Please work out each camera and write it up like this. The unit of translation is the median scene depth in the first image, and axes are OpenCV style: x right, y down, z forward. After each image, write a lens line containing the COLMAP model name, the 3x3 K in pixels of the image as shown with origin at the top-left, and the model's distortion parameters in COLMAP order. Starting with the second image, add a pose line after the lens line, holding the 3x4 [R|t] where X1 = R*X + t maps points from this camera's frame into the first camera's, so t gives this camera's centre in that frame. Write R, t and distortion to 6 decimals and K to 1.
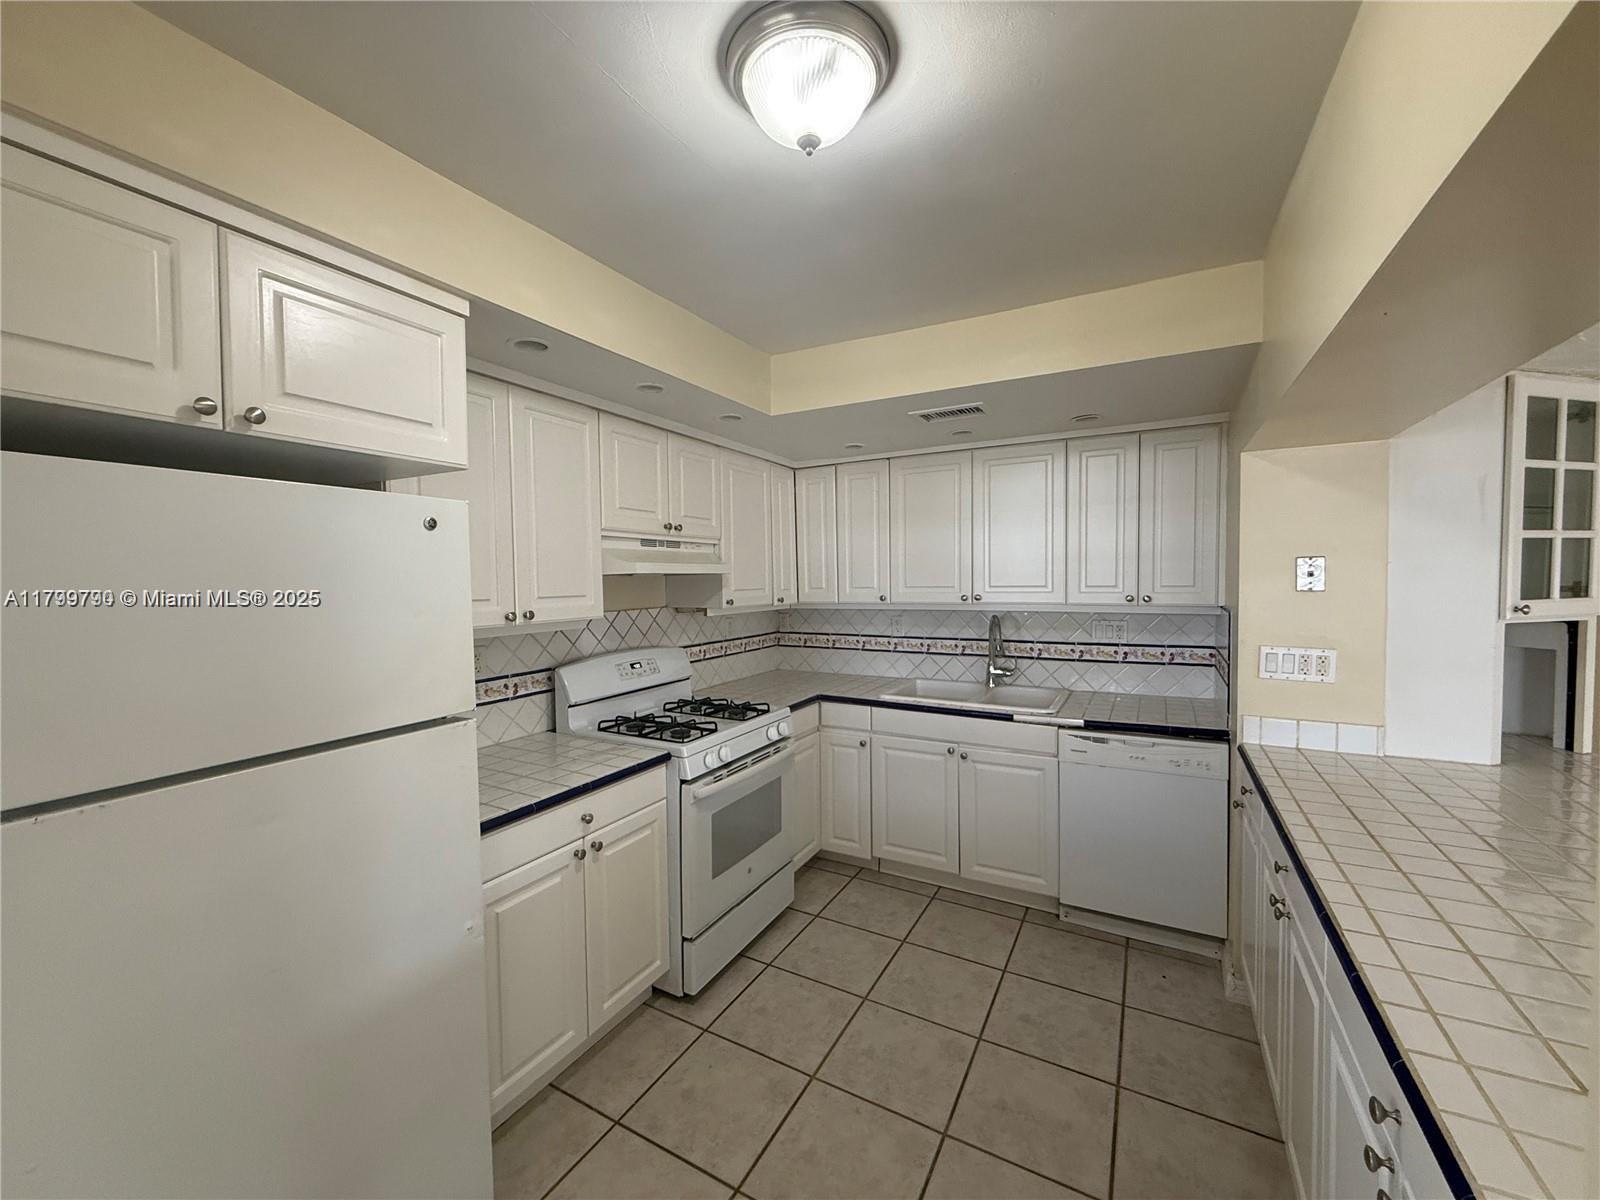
lens RADIAL K [[636.3, 0, 800.0], [0, 636.3, 600.0], [0, 0, 1]] dist [0.000513, 0.000262]
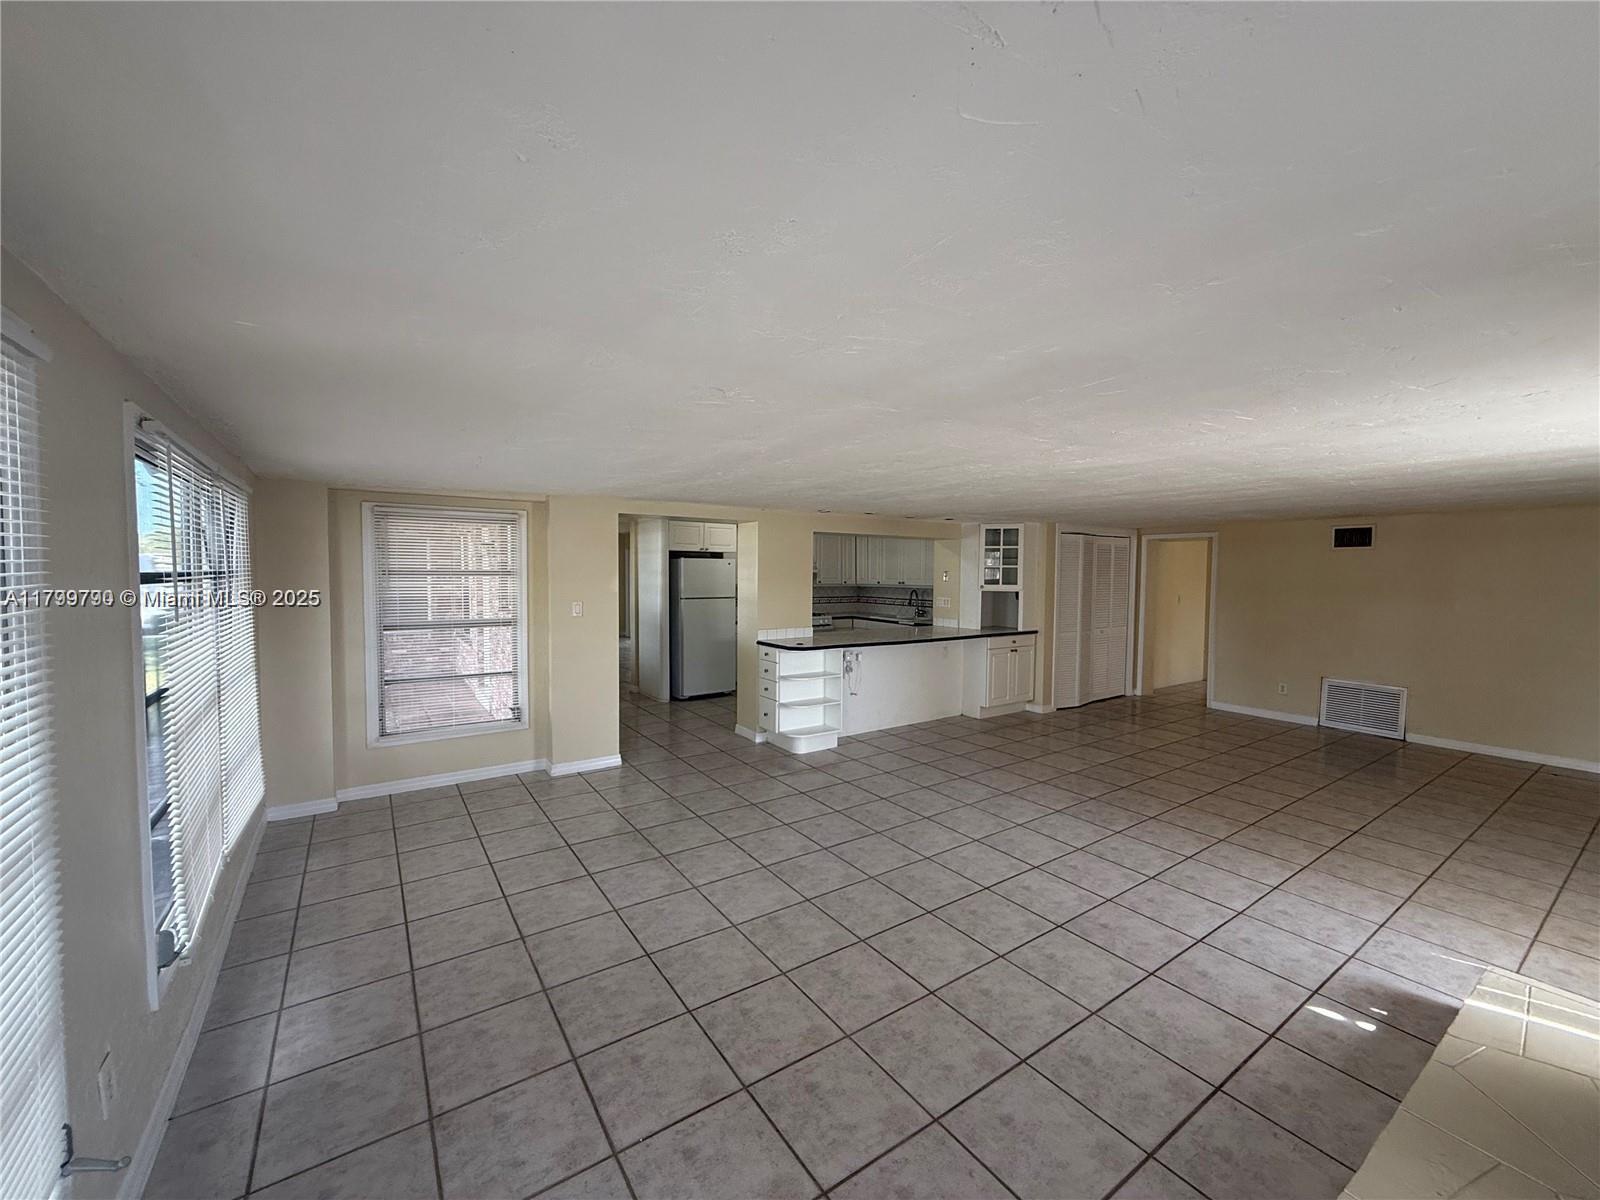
lens RADIAL K [[642.2, 0, 800.0], [0, 642.2, 600.0], [0, 0, 1]] dist [-0.000893, -0.000202]
pose [[0.893546, 0.039366, -0.447243, 1.276674], [-0.035388, 0.999225, 0.017249, 0.043328], [0.447576, 0.000414, 0.894246, -1.923299]]
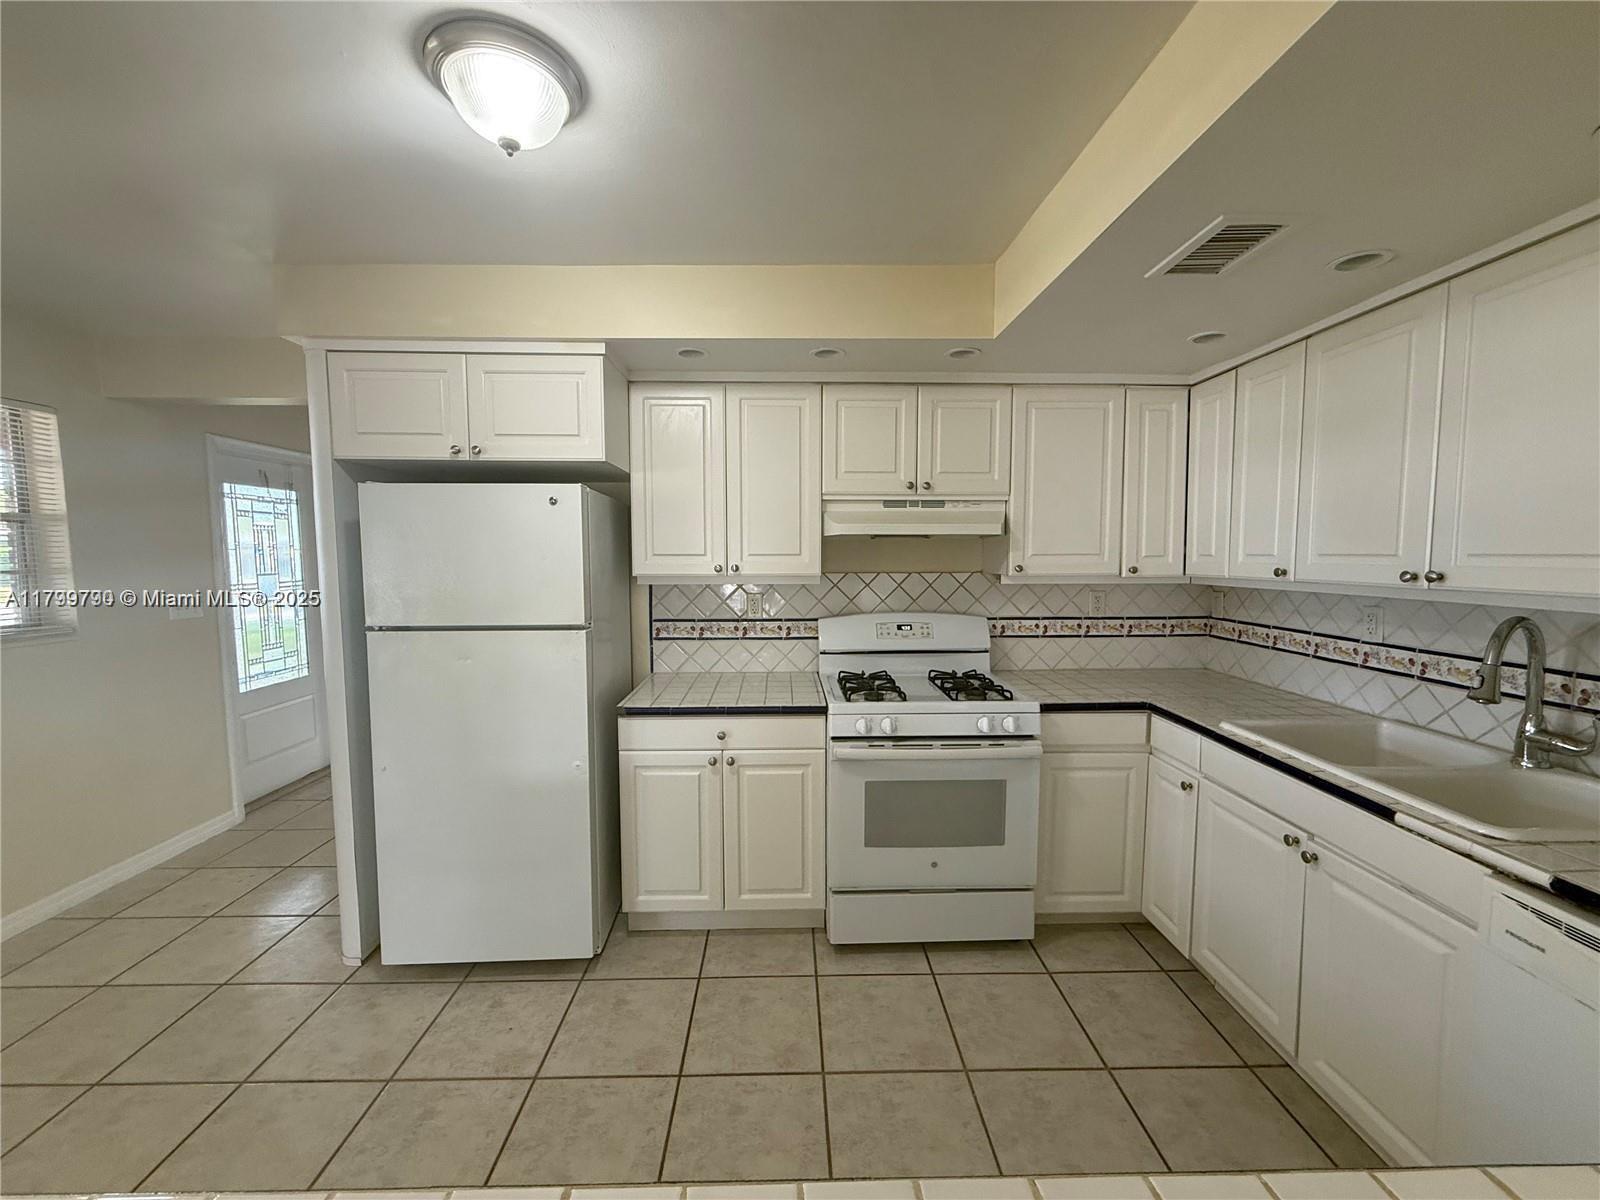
lens RADIAL K [[642.2, 0, 800.0], [0, 642.2, 600.0], [0, 0, 1]] dist [-0.000893, -0.000202]
pose [[0.501005, 0.075259, -0.862166, 0.523092], [-0.035320, 0.997160, 0.066518, -0.001535], [0.864723, -0.002874, 0.502240, 0.343913]]
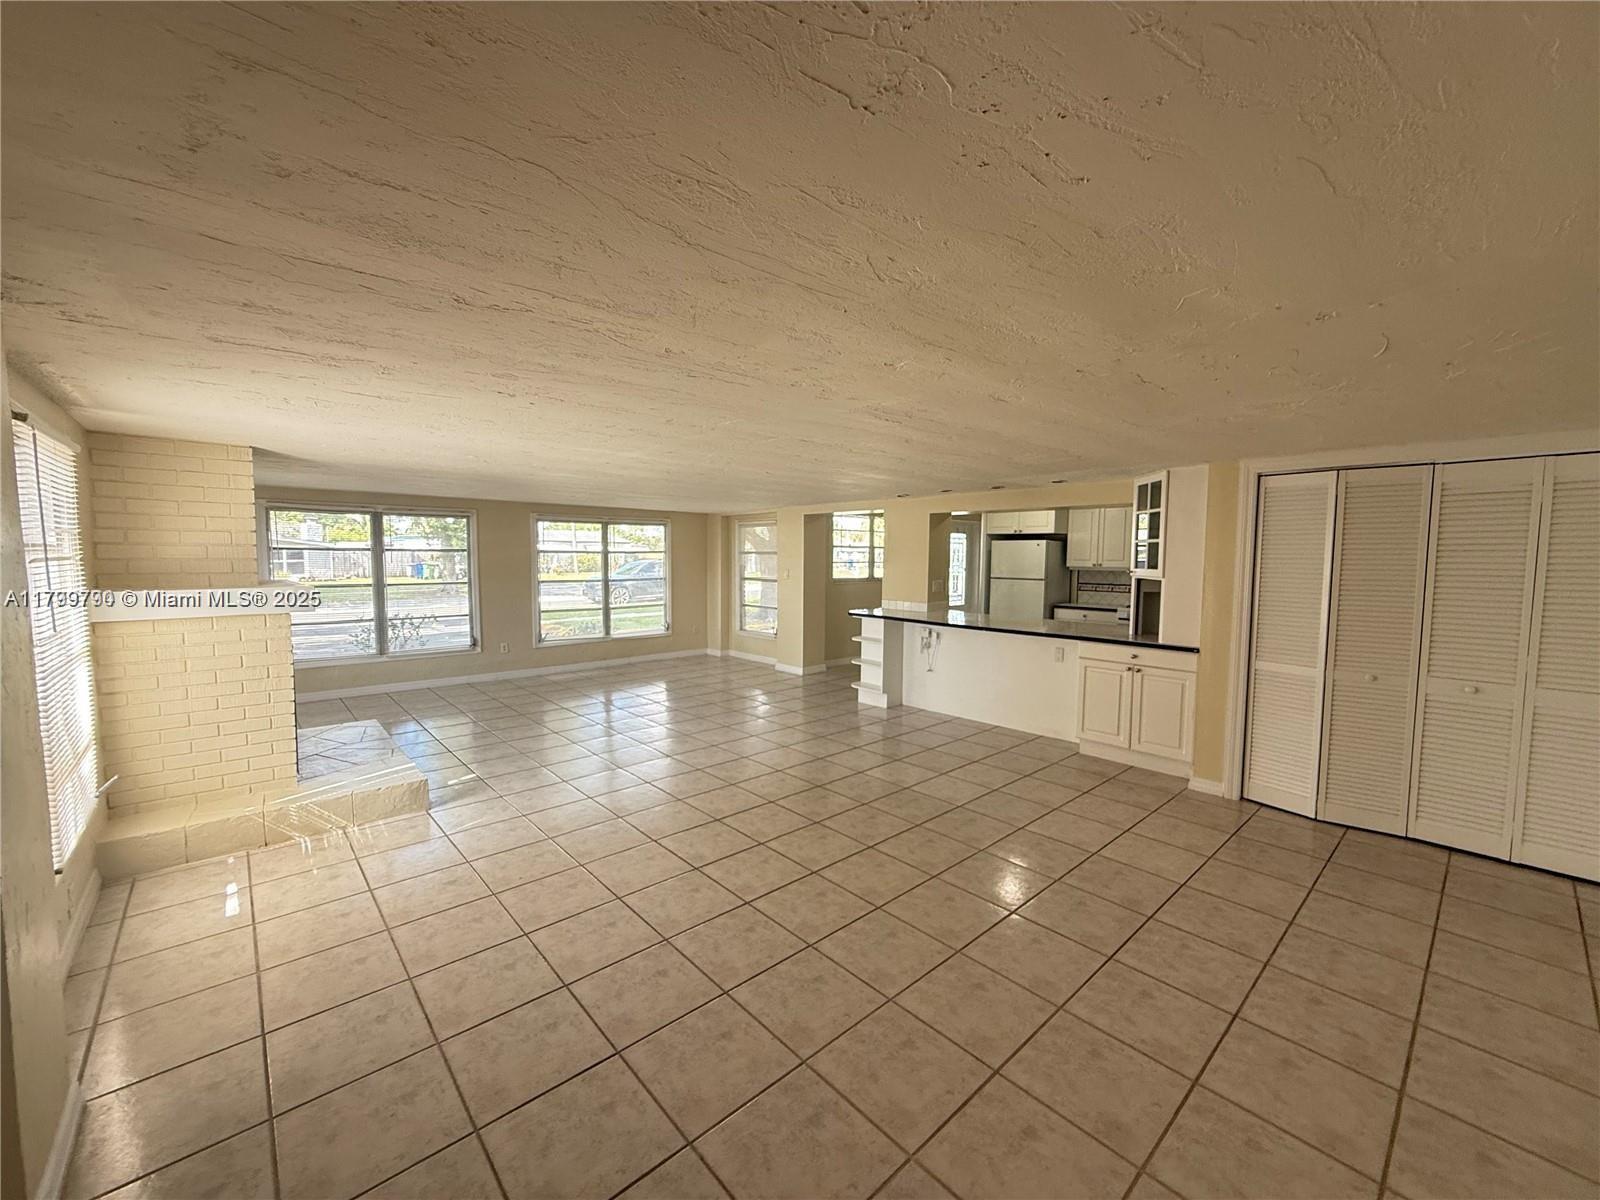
lens RADIAL K [[642.2, 0, 800.0], [0, 642.2, 600.0], [0, 0, 1]] dist [-0.000893, -0.000202]
pose [[-0.327956, 0.075617, -0.941662, 2.732183], [-0.040171, 0.994774, 0.093872, -0.042234], [0.943838, 0.068613, -0.323205, 0.420856]]
